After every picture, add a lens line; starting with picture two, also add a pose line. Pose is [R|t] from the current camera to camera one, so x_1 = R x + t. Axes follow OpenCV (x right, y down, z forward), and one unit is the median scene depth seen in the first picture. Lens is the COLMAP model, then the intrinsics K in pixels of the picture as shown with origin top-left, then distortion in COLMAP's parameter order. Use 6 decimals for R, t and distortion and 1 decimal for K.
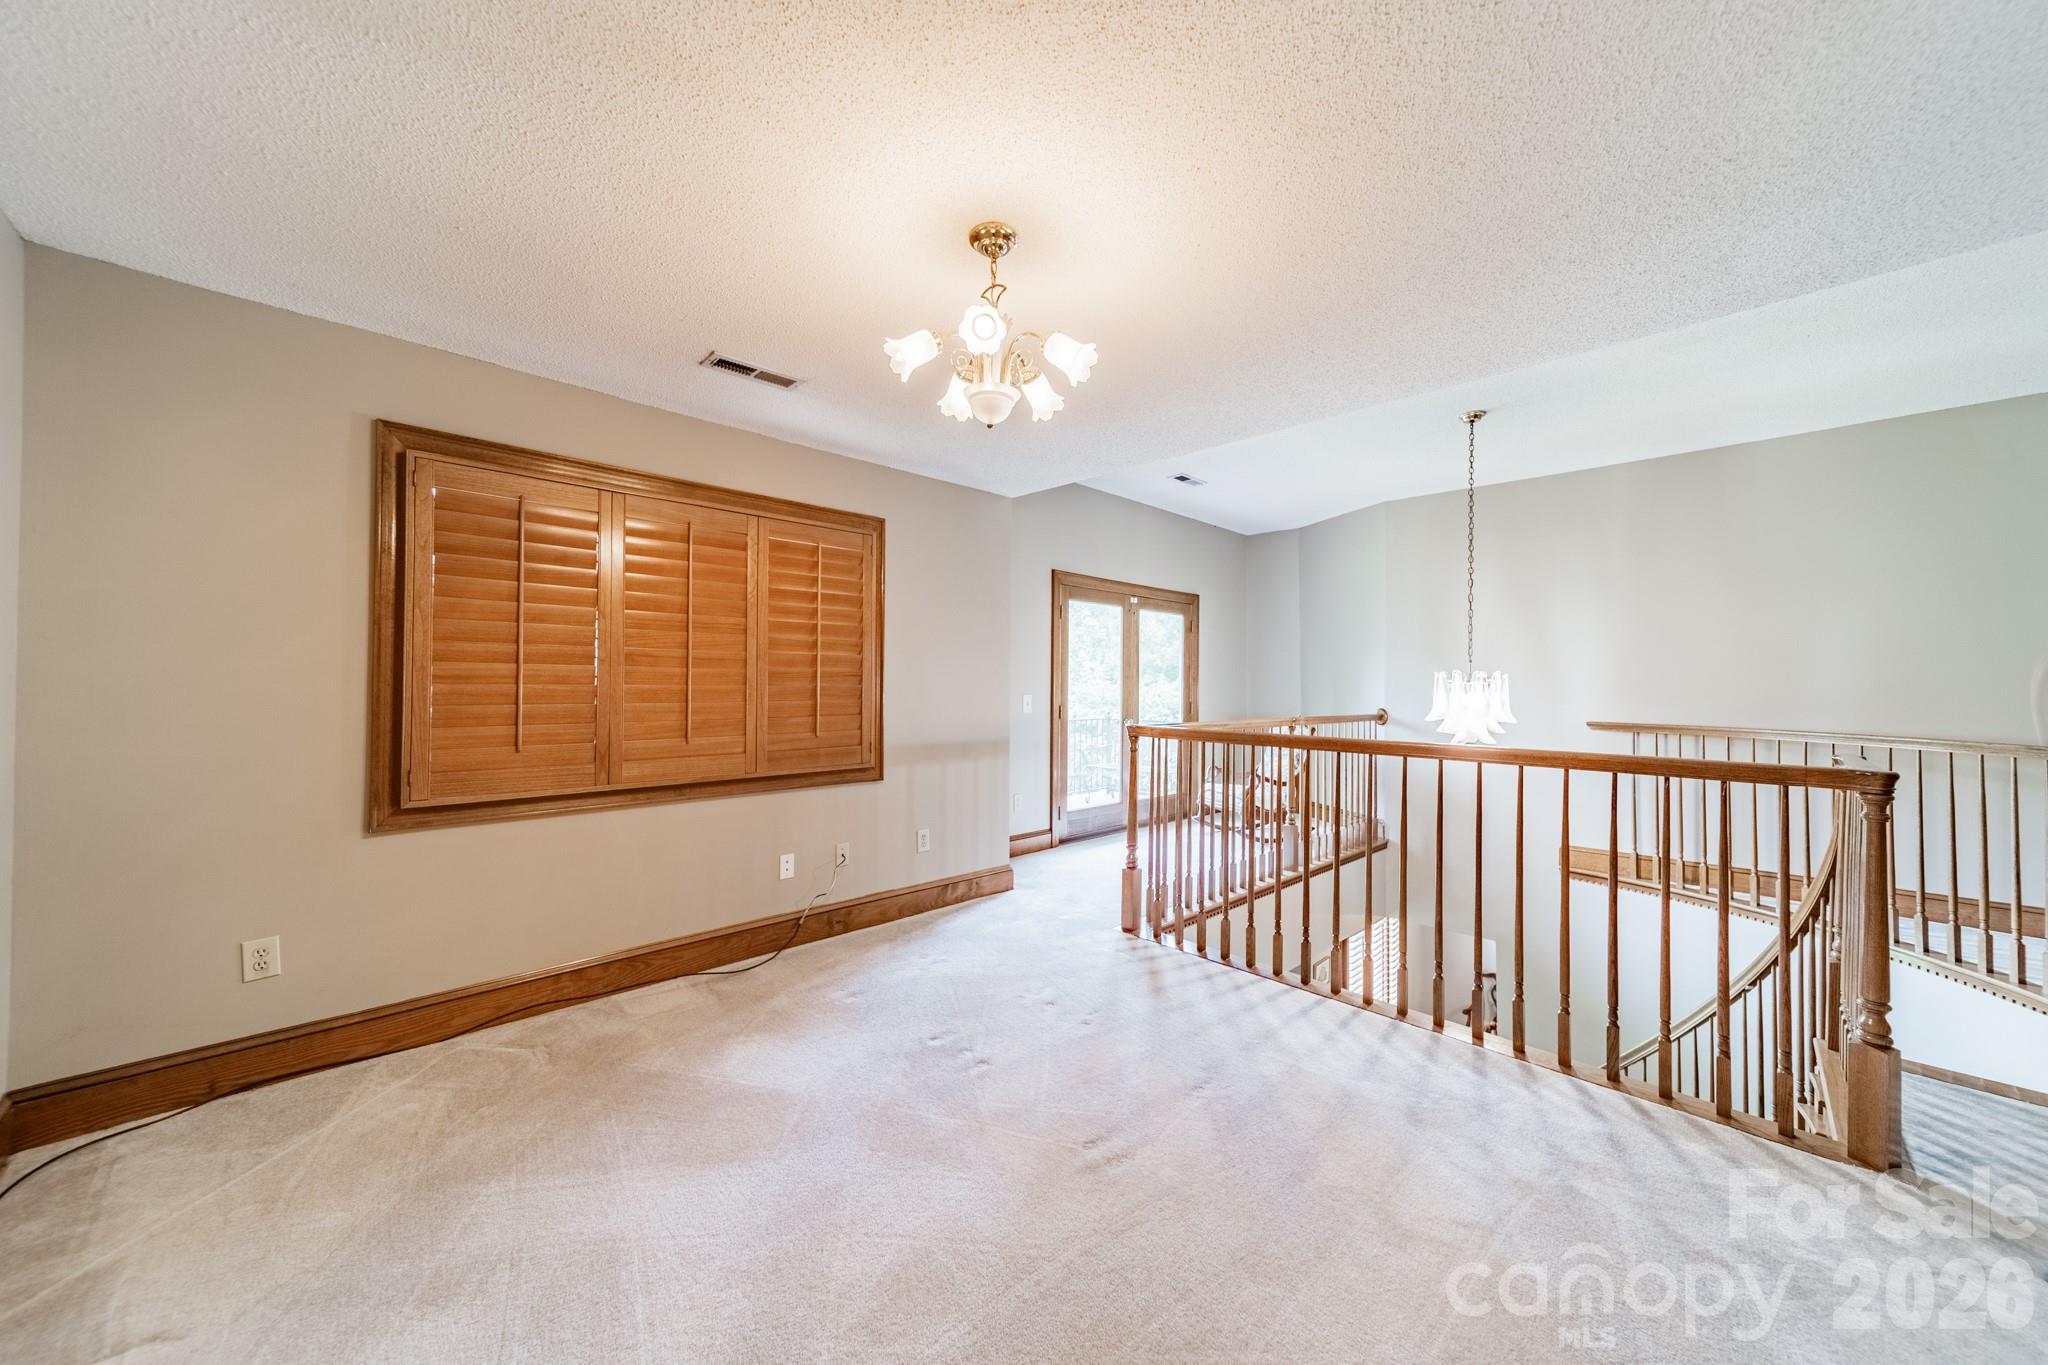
lens RADIAL K [[718.7, 0, 1016.2], [0, 718.7, 674.6], [0, 0, 1]] dist [0.000354, 0.000087]
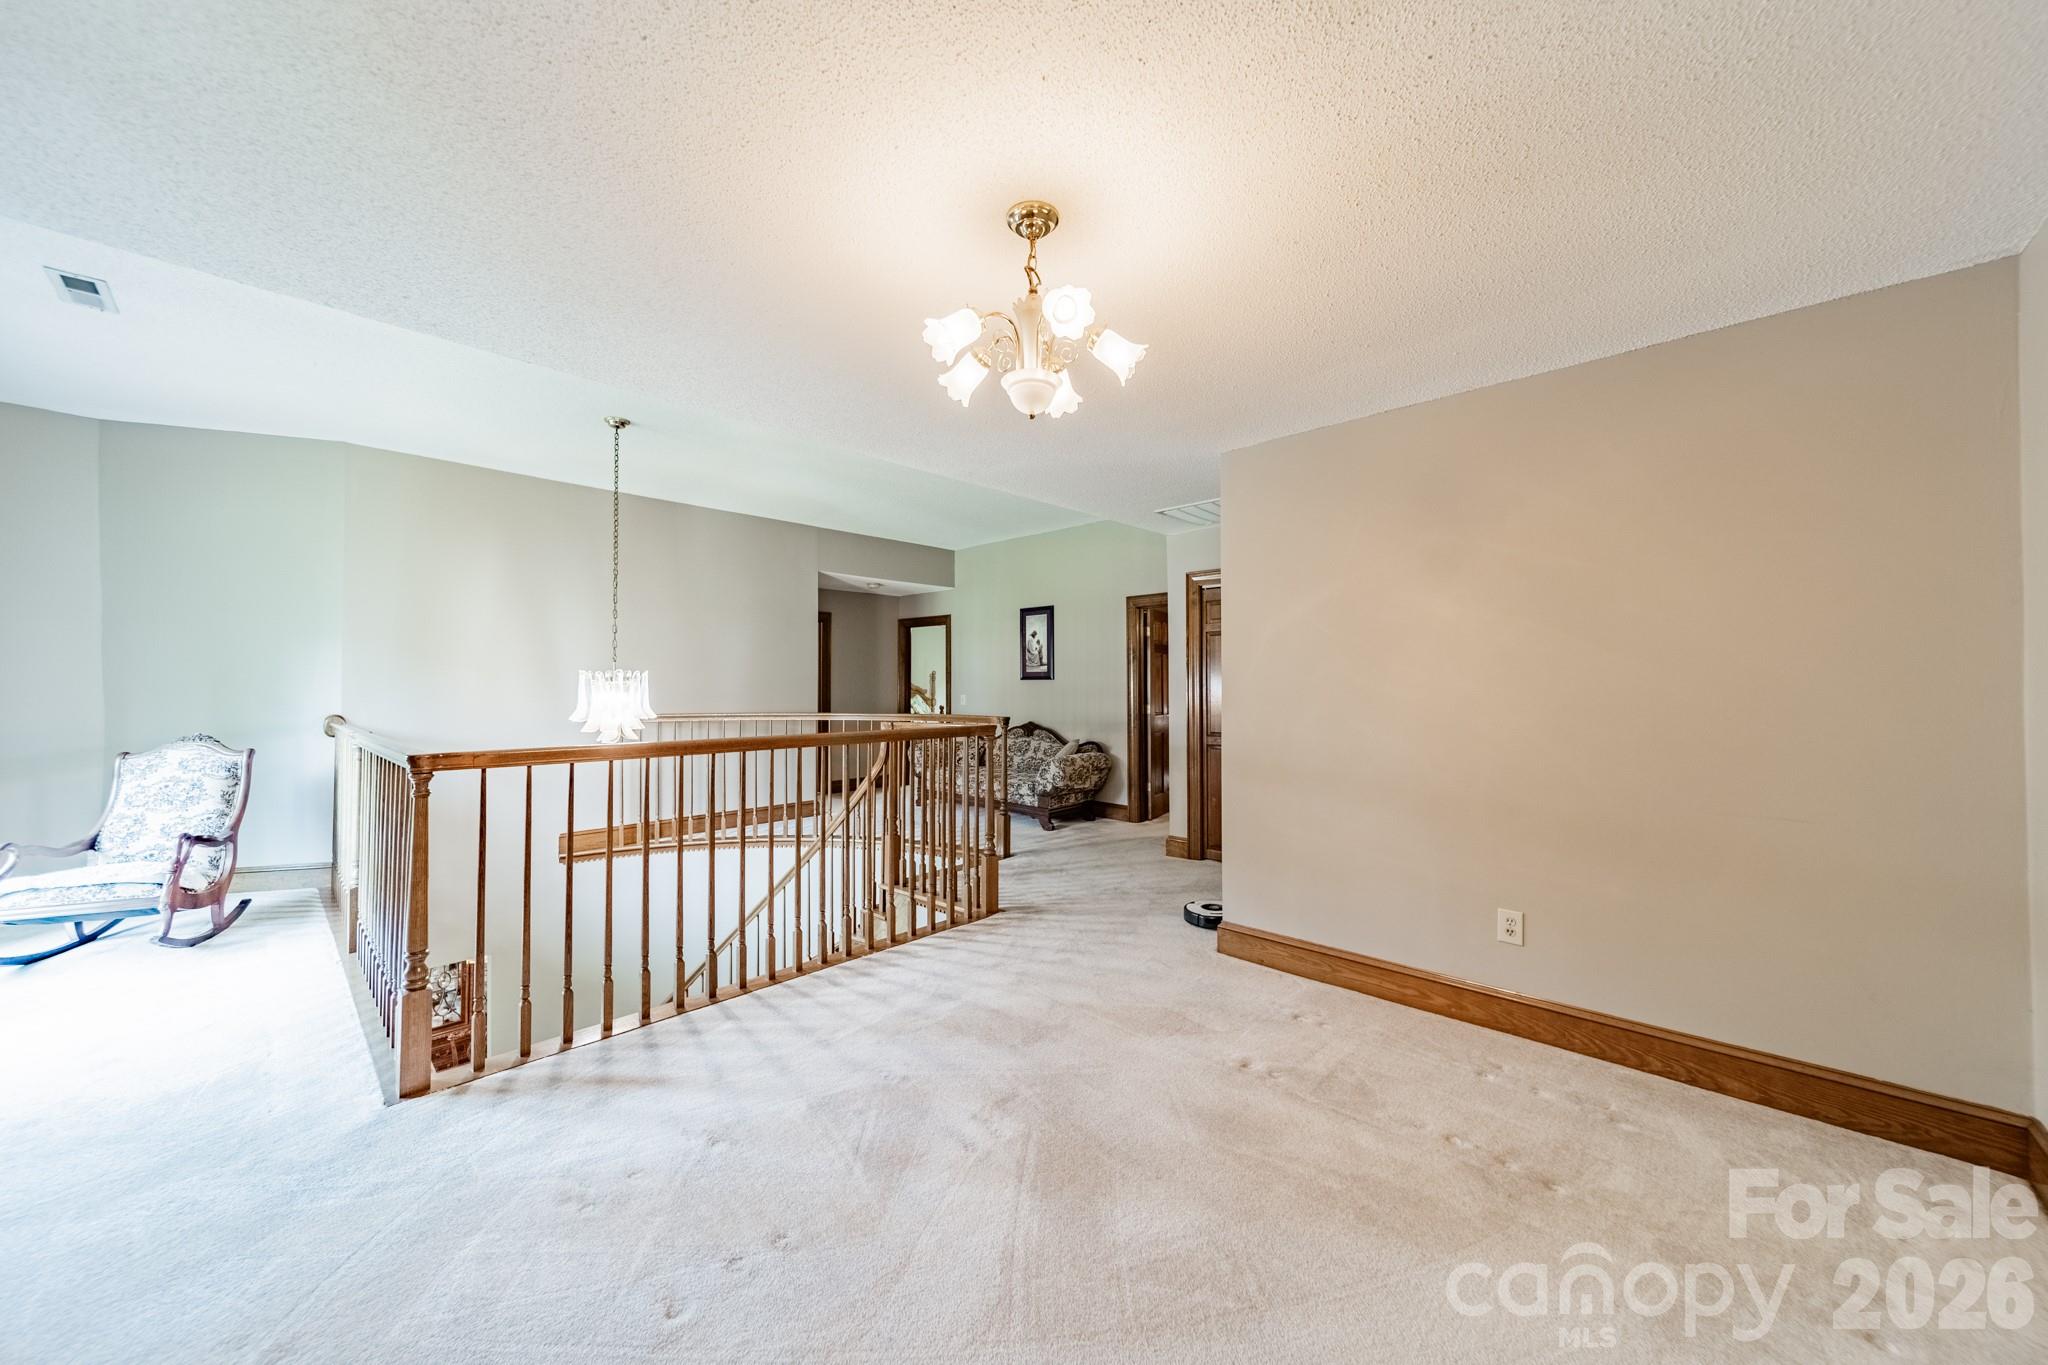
lens RADIAL K [[724.9, 0, 1031.4], [0, 724.9, 677.9], [0, 0, 1]] dist [0.008485, -0.000014]
pose [[-0.045638, 0.002702, 0.998954, -0.522528], [-0.013381, 0.999905, -0.003316, 0.000125], [-0.998868, -0.013518, -0.045597, 0.550184]]
